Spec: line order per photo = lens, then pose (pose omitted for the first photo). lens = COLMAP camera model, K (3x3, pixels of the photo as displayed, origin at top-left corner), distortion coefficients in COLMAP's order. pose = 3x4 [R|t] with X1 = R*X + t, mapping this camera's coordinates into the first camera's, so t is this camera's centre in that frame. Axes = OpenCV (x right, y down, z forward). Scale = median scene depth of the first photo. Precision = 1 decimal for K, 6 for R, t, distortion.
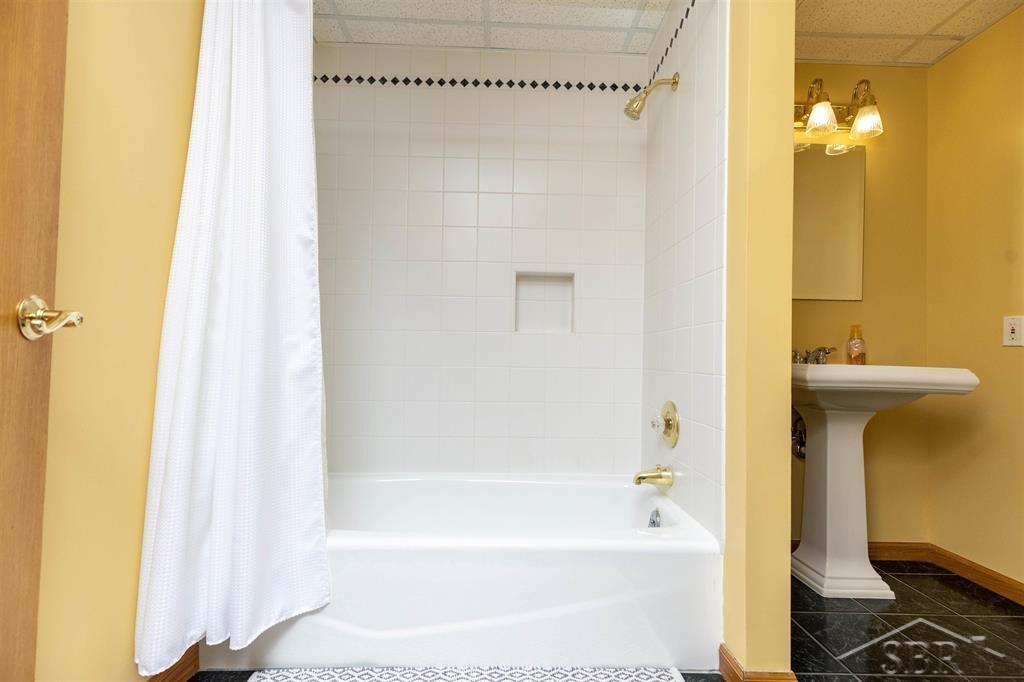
lens RADIAL K [[449.1, 0, 512.0], [0, 449.1, 341.0], [0, 0, 1]] dist [0.005958, -0.001098]
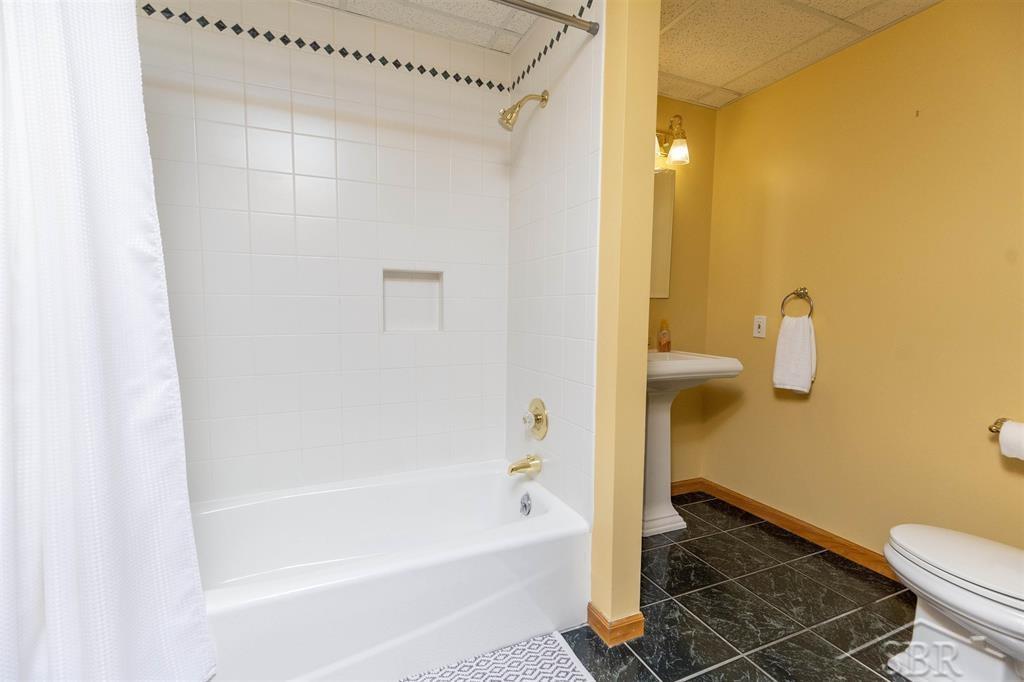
lens RADIAL K [[449.1, 0, 512.0], [0, 449.1, 341.0], [0, 0, 1]] dist [0.005958, -0.001098]
pose [[0.925289, -0.036495, 0.377502, -0.120236], [-0.001689, 0.994953, 0.100325, -0.114899], [-0.379258, -0.093468, 0.920558, 0.008495]]
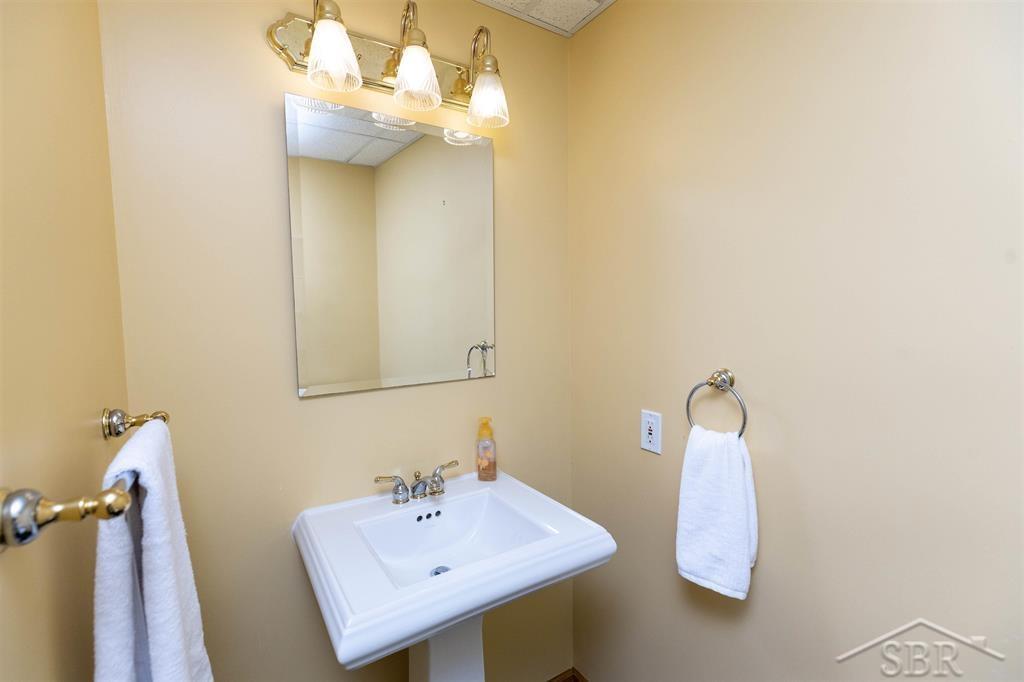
lens RADIAL K [[449.1, 0, 512.0], [0, 449.1, 341.0], [0, 0, 1]] dist [0.005958, -0.001098]
pose [[0.853192, -0.068771, 0.517044, 0.540418], [0.022498, 0.995200, 0.095246, -0.246225], [-0.521112, -0.069630, 0.850643, 0.497682]]
